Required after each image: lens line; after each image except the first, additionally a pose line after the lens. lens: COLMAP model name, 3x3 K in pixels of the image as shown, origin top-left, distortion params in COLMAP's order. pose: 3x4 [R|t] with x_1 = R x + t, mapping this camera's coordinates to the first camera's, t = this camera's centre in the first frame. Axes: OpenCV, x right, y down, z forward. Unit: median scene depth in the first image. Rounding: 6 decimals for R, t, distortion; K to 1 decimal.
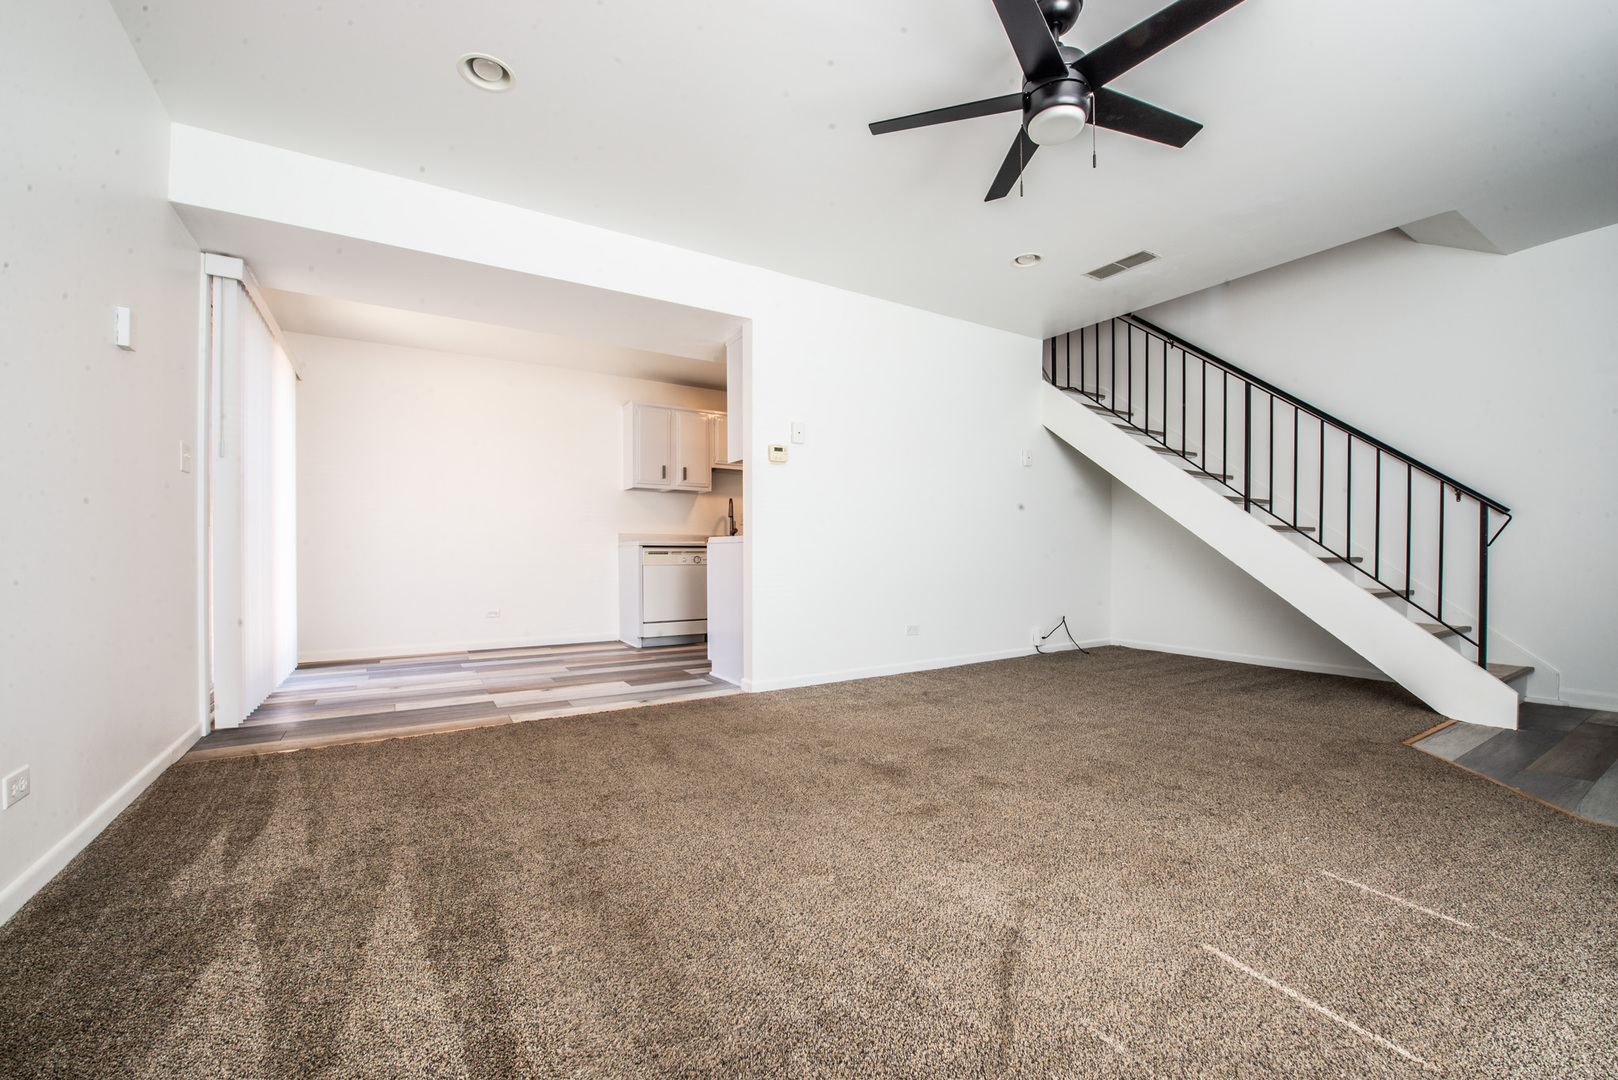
lens RADIAL K [[648.9, 0, 806.6], [0, 648.9, 560.1], [0, 0, 1]] dist [-0.016018, -0.002134]
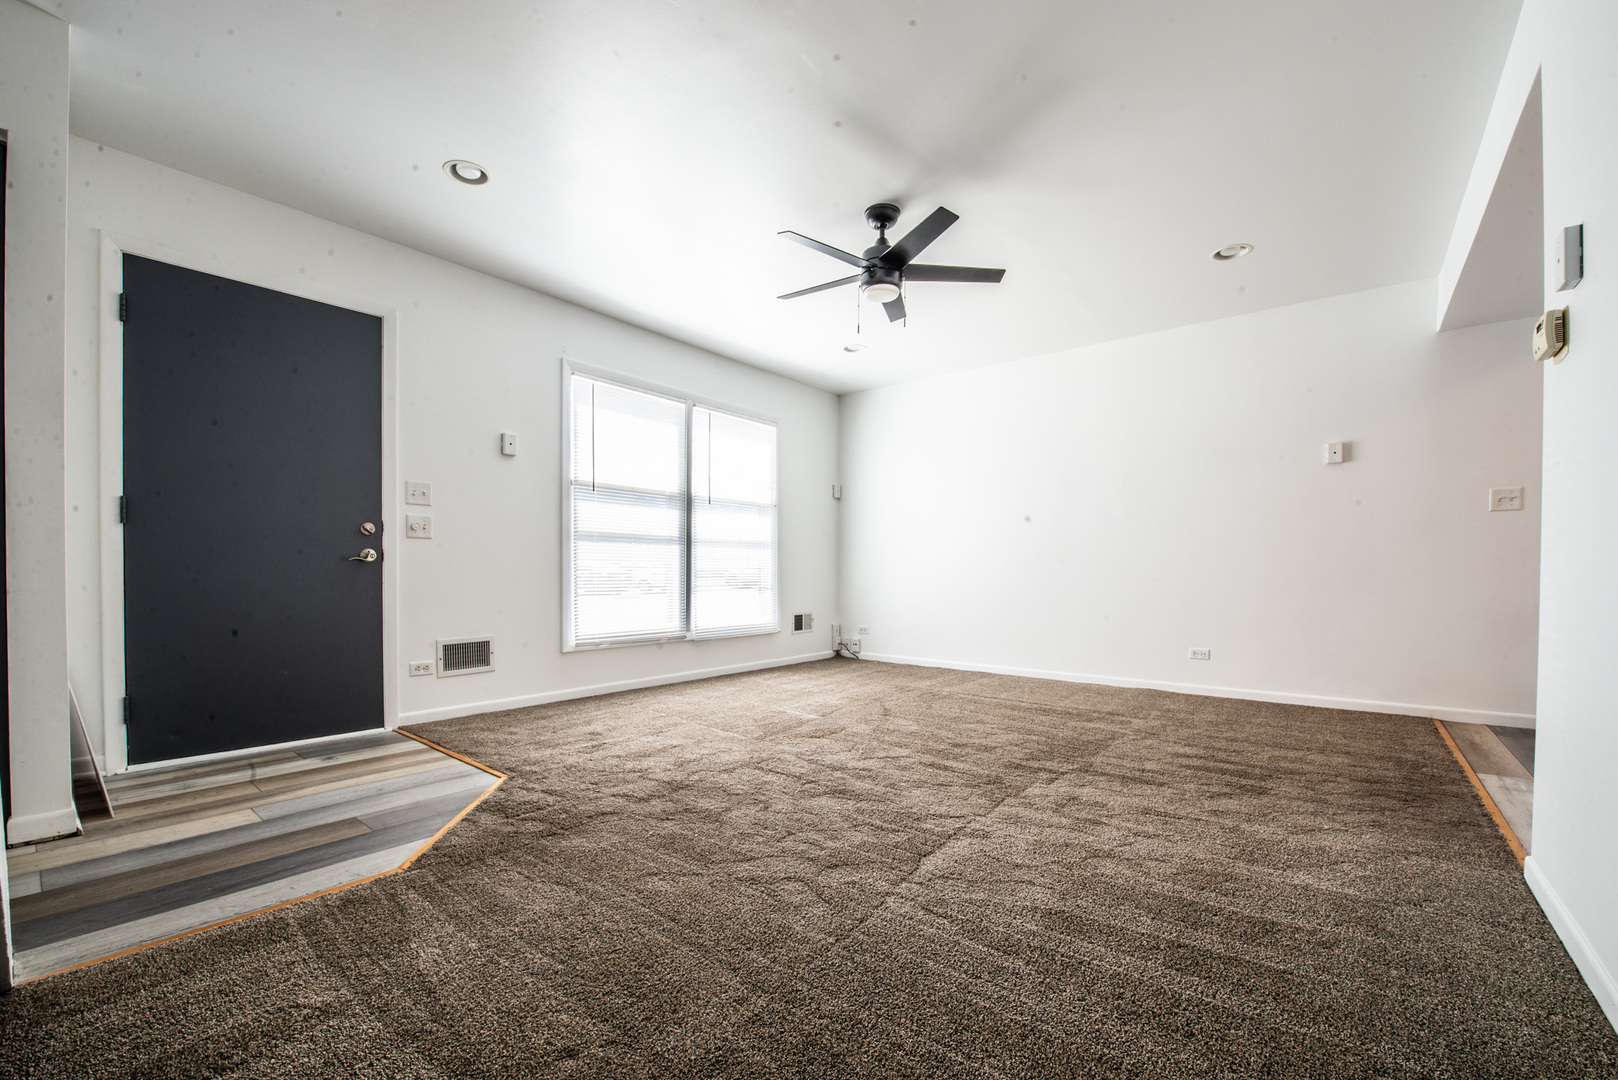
lens RADIAL K [[648.9, 0, 796.0], [0, 648.9, 581.7], [0, 0, 1]] dist [-0.016018, -0.002134]
pose [[-0.946284, 0.005133, -0.323296, 0.694383], [-0.003796, 0.999629, 0.026984, -0.017060], [0.323314, 0.026762, -0.945913, 1.553168]]
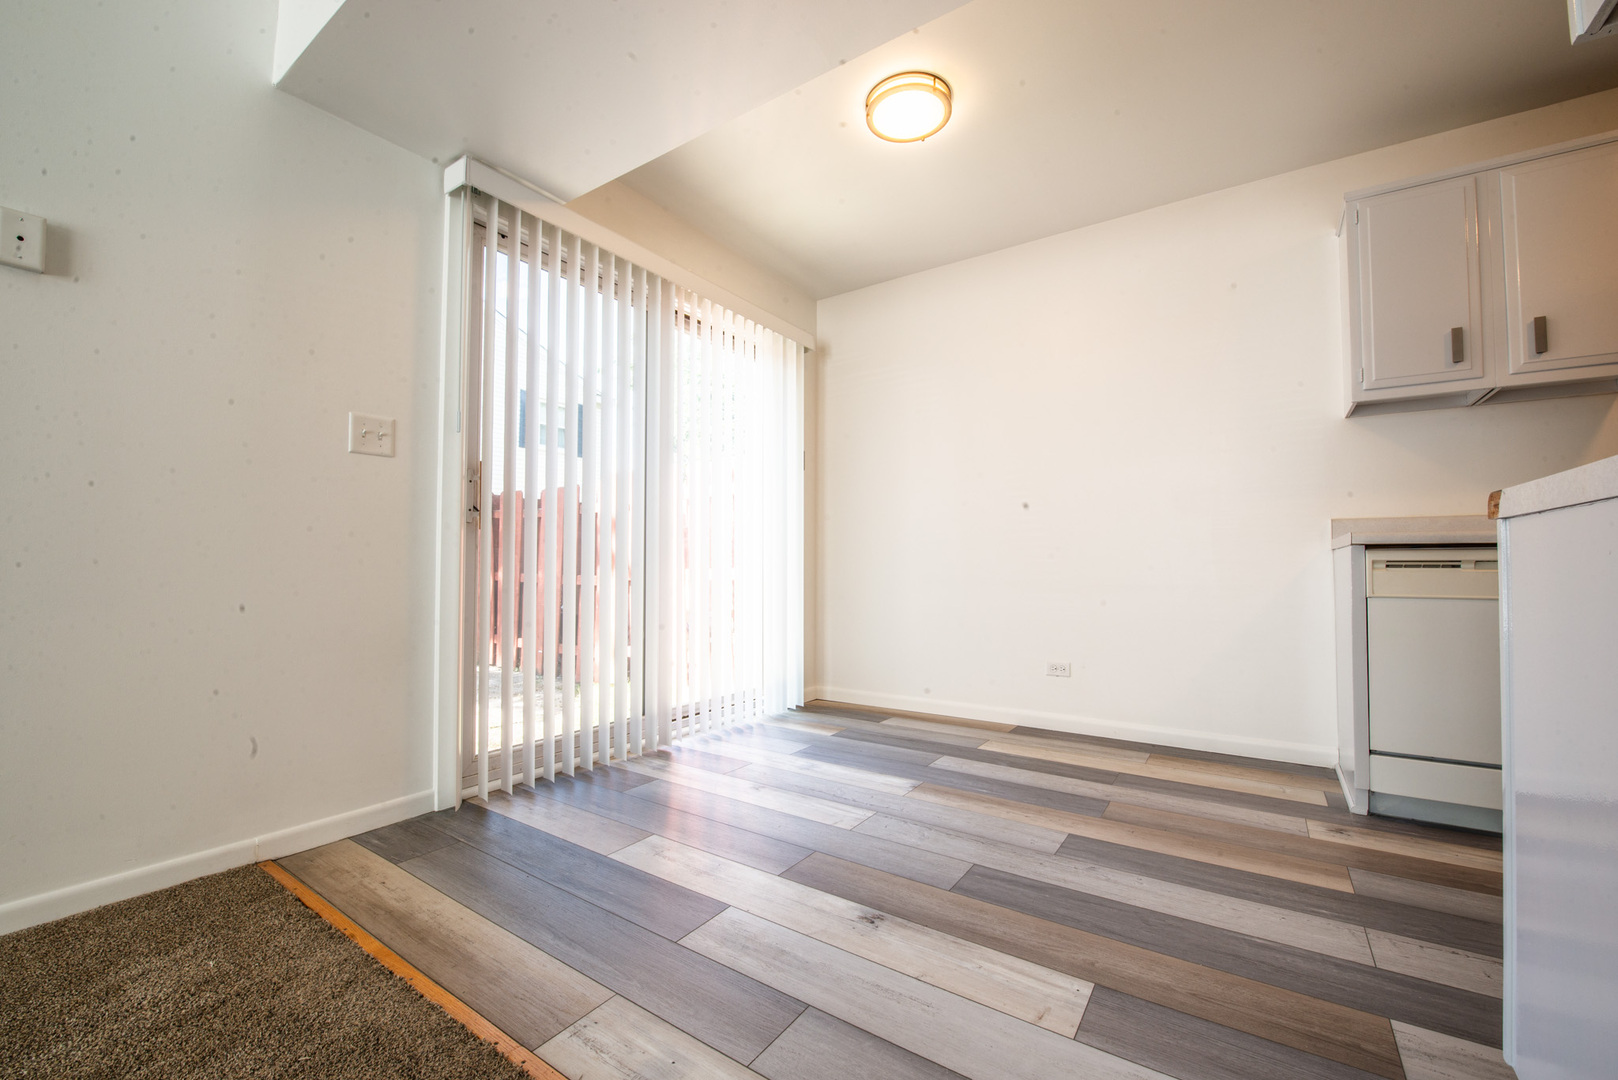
lens RADIAL K [[648.9, 0, 814.1], [0, 648.9, 543.2], [0, 0, 1]] dist [-0.016018, -0.002134]
pose [[0.402847, -0.014526, -0.915152, -0.075638], [-0.014978, 0.999636, -0.022460, -0.018612], [0.915145, 0.022755, 0.402483, 1.044961]]
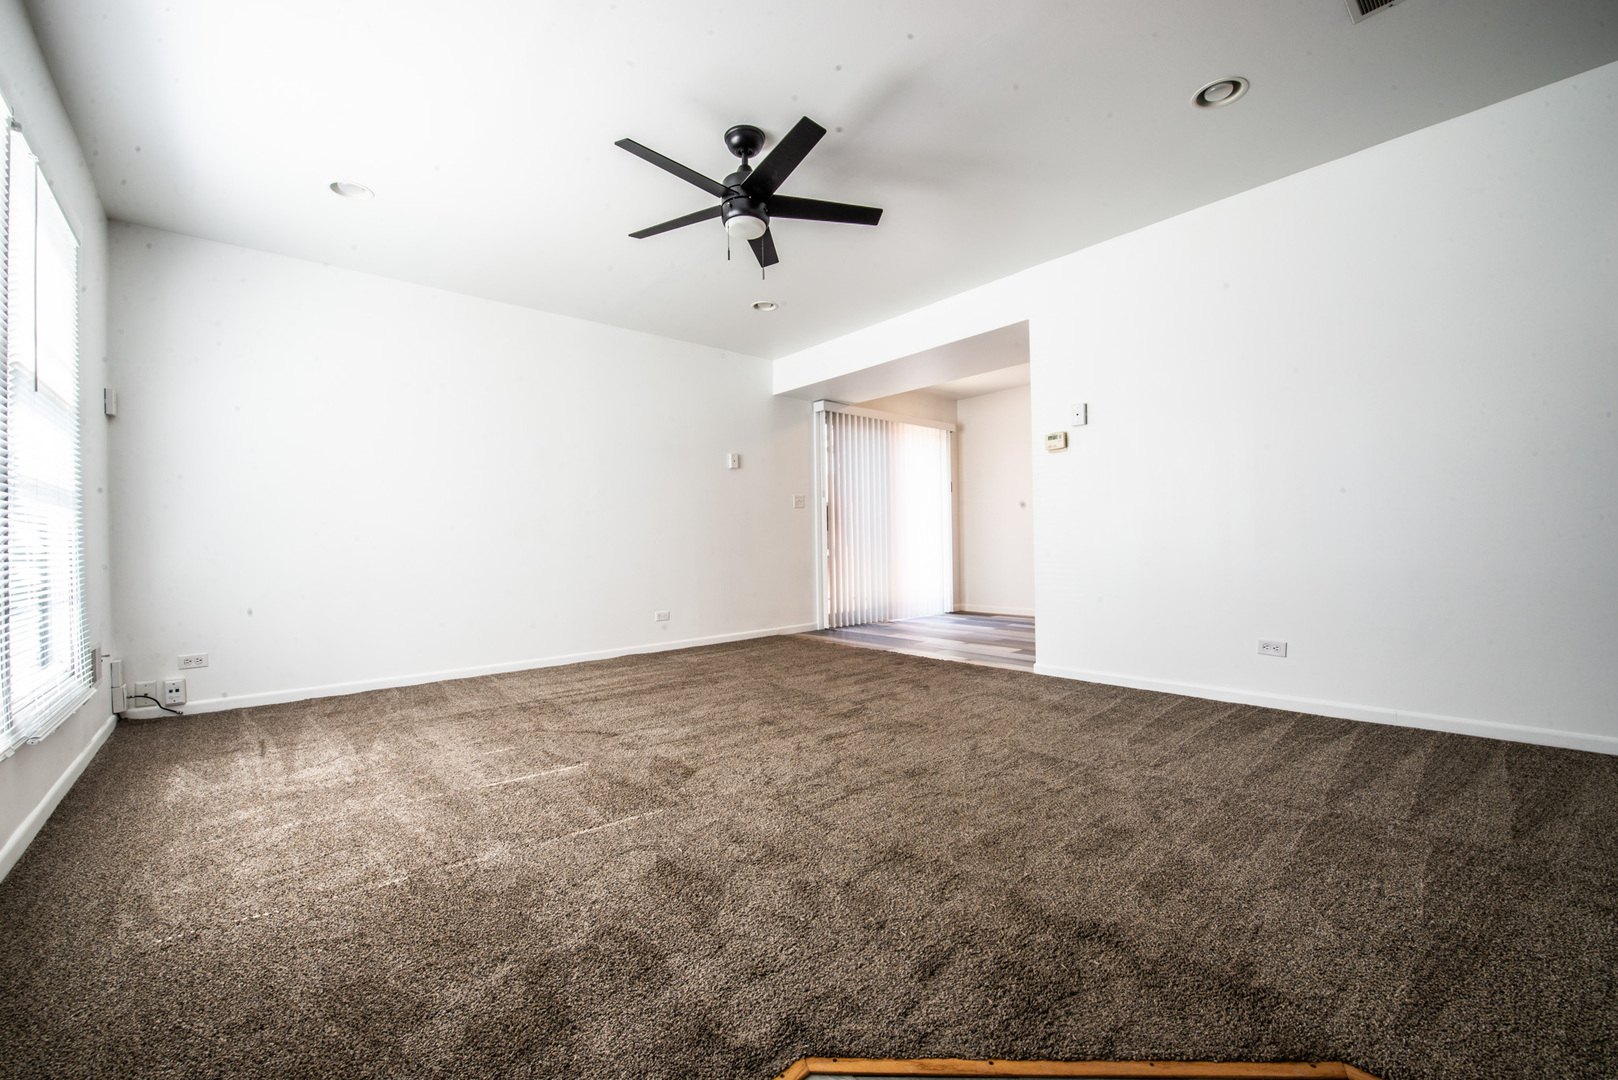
lens RADIAL K [[648.9, 0, 803.5], [0, 648.9, 545.4], [0, 0, 1]] dist [-0.016018, -0.002134]
pose [[0.159522, 0.004018, -0.987186, 1.115758], [0.007128, 0.999961, 0.005222, -0.012298], [0.987169, -0.007869, 0.159487, 0.579532]]
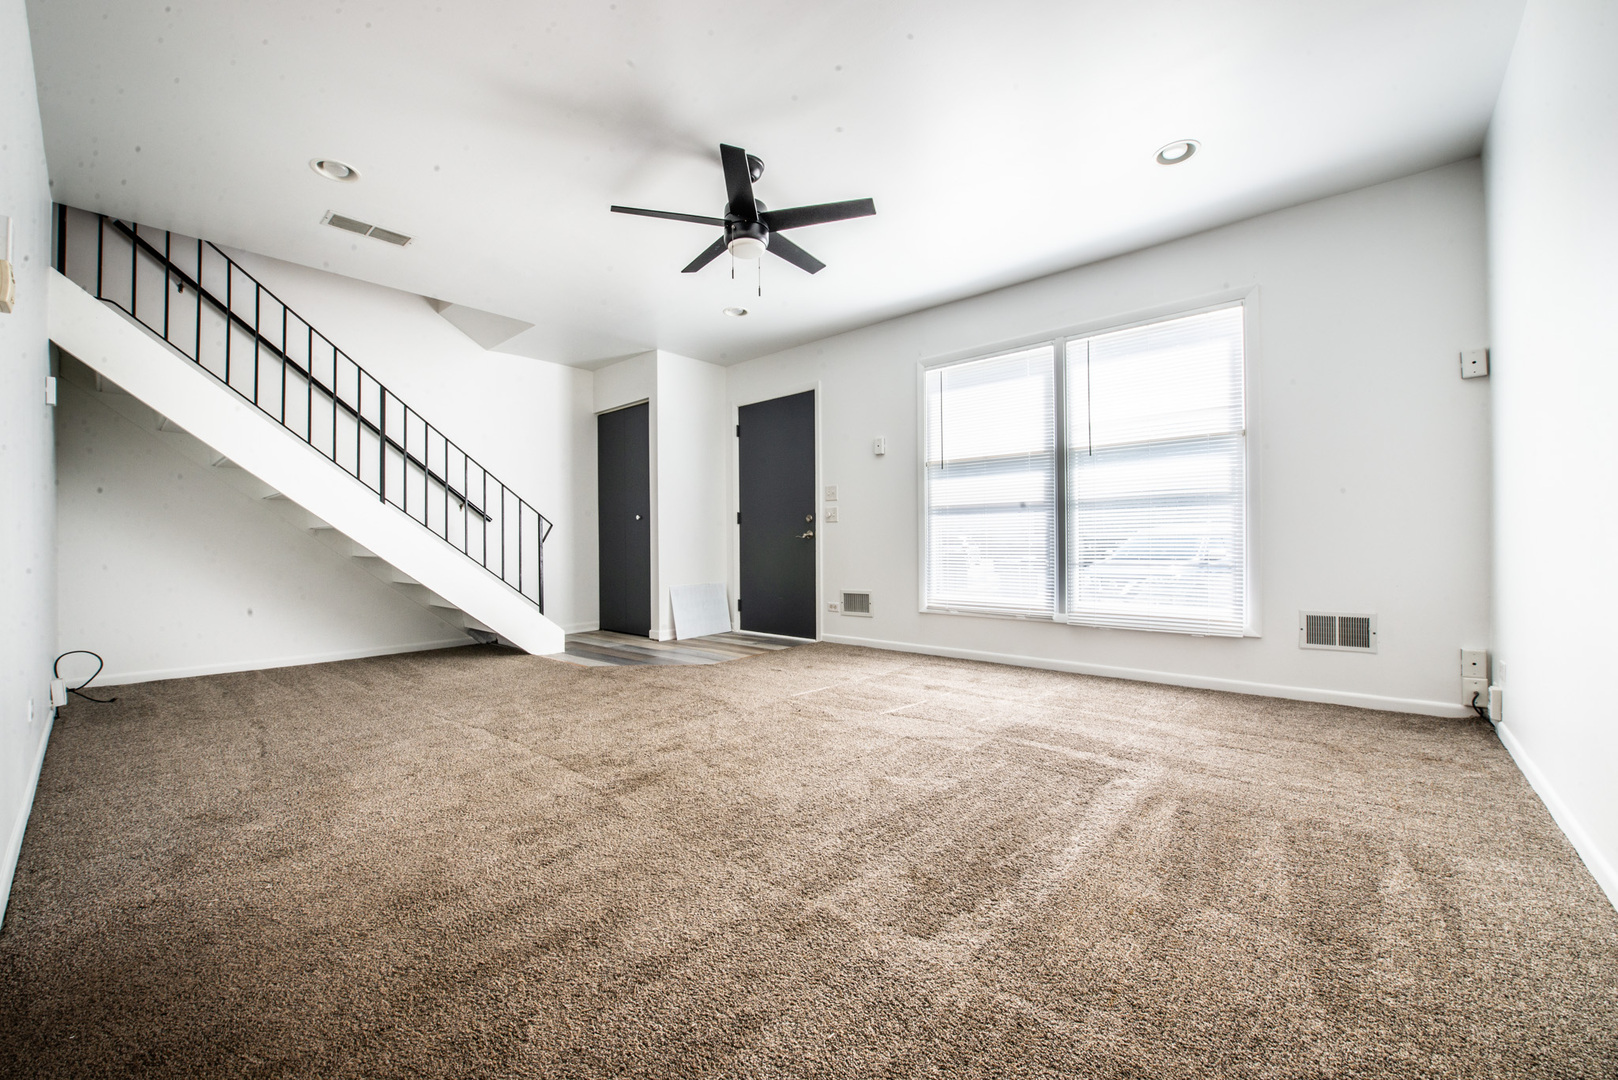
lens RADIAL K [[648.9, 0, 822.9], [0, 648.9, 530.4], [0, 0, 1]] dist [-0.016018, -0.002134]
pose [[-0.311590, 0.022598, 0.949948, -0.683893], [0.023554, 0.999594, -0.016054, -0.009923], [-0.949925, 0.017373, -0.311995, 0.844038]]
